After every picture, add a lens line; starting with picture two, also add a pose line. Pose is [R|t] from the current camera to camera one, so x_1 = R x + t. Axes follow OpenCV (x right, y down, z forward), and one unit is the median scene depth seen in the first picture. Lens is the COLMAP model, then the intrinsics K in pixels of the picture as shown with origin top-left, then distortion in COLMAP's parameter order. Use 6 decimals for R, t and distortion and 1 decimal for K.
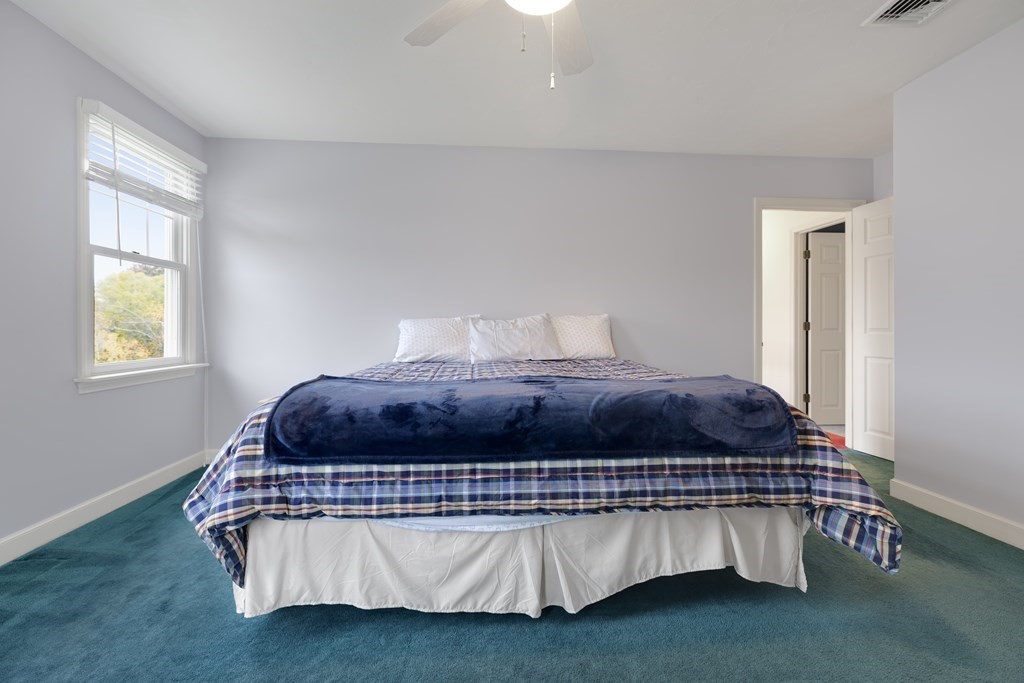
lens RADIAL K [[459.1, 0, 513.9], [0, 459.1, 328.2], [0, 0, 1]] dist [0.002914, -0.000056]
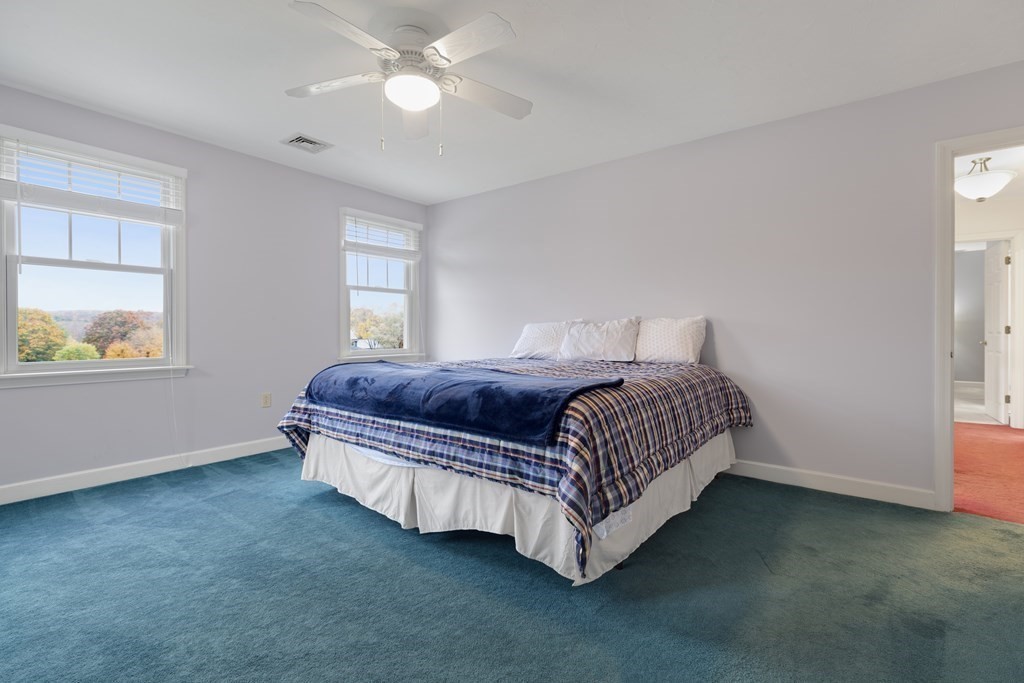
lens RADIAL K [[459.1, 0, 513.9], [0, 459.1, 328.2], [0, 0, 1]] dist [0.002914, -0.000056]
pose [[0.739394, -0.004428, -0.673258, 1.298891], [0.001039, 0.999985, -0.005436, -0.000809], [0.673272, 0.003320, 0.739387, 0.153226]]
